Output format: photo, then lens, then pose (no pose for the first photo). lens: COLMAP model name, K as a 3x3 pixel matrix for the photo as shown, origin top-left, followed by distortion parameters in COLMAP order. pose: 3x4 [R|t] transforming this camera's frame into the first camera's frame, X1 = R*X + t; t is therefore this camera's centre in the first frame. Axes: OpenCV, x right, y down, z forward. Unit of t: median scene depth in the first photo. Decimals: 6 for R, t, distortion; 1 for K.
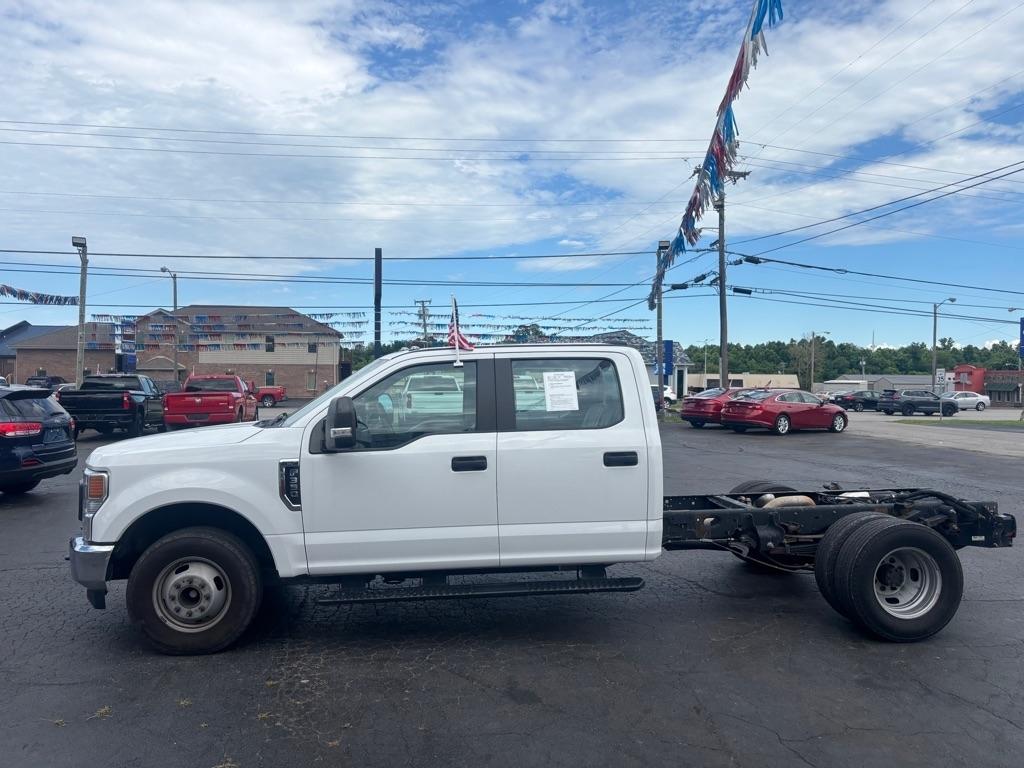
lens RADIAL K [[783.1, 0, 503.3], [0, 783.1, 382.9], [0, 0, 1]] dist [0.044834, -0.046305]
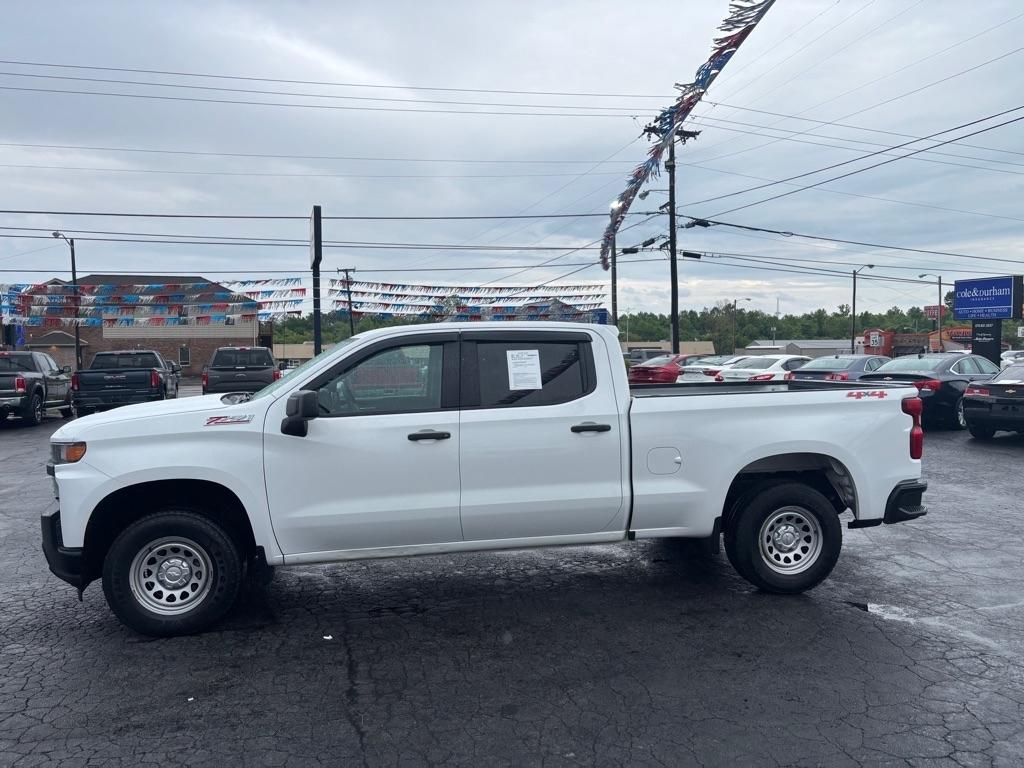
lens RADIAL K [[783.1, 0, 512.5], [0, 783.1, 379.7], [0, 0, 1]] dist [0.044834, -0.046305]
pose [[0.993135, -0.020679, 0.115131, -0.033810], [0.016836, 0.999271, 0.034252, 0.000519], [-0.115756, -0.032078, 0.992760, 0.053082]]
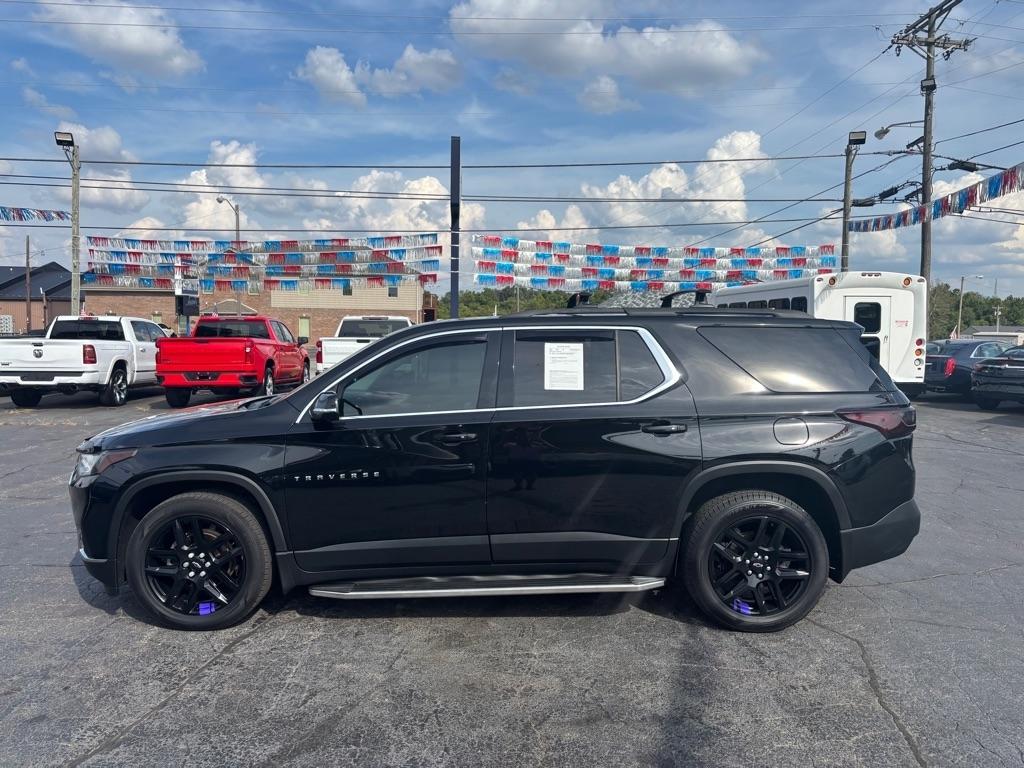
lens RADIAL K [[783.1, 0, 512.0], [0, 783.1, 369.5], [0, 0, 1]] dist [0.044834, -0.046305]
pose [[0.994819, 0.013774, -0.100729, -0.026933], [-0.008880, 0.998766, 0.048865, 0.000274], [0.101278, -0.047717, 0.993713, 0.225077]]
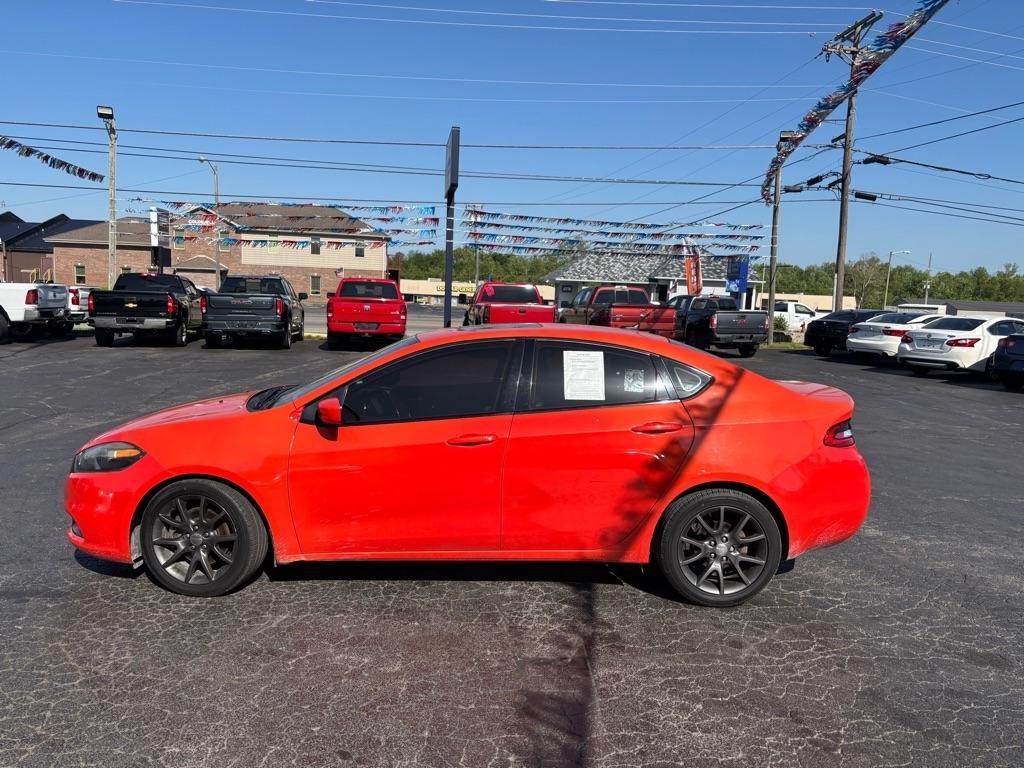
lens RADIAL K [[783.1, 0, 505.2], [0, 783.1, 386.8], [0, 0, 1]] dist [0.044834, -0.046305]
pose [[0.998462, 0.037910, -0.040450, -0.047374], [-0.032982, 0.992676, 0.116216, 0.002219], [0.044559, -0.114703, 0.992400, 0.104668]]
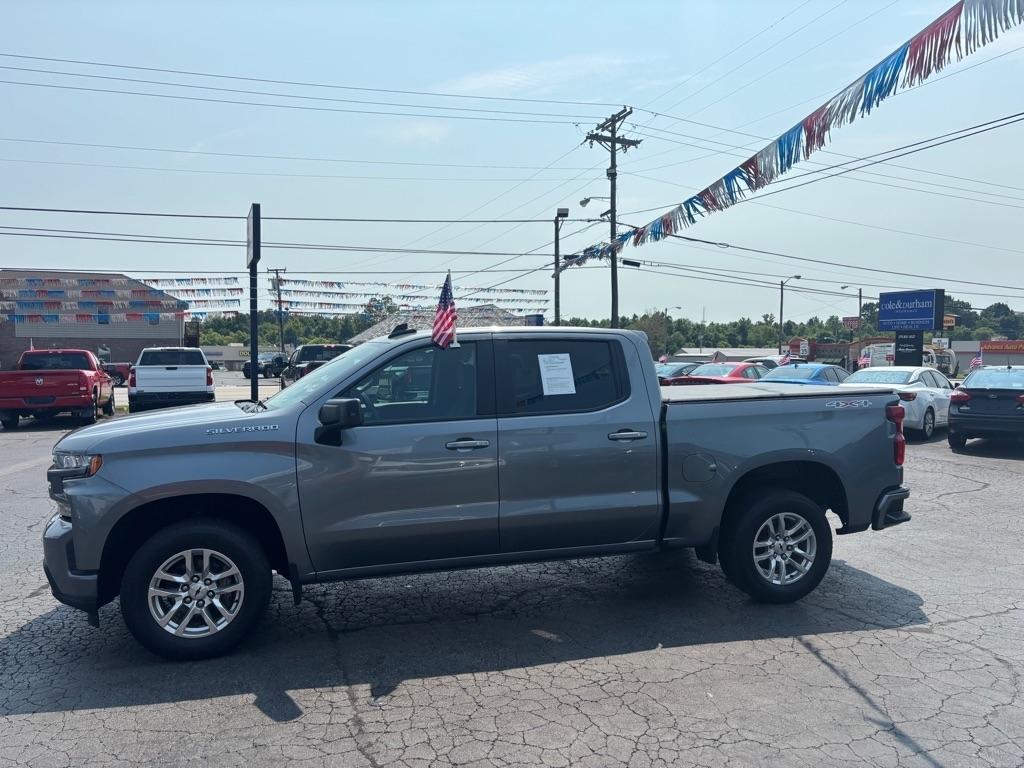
lens RADIAL K [[783.1, 0, 509.9], [0, 783.1, 389.9], [0, 0, 1]] dist [0.044834, -0.046305]
pose [[0.980159, -0.014030, 0.197716, -0.044398], [0.005876, 0.999110, 0.041769, 0.000453], [-0.198126, -0.039779, 0.979369, 0.059276]]
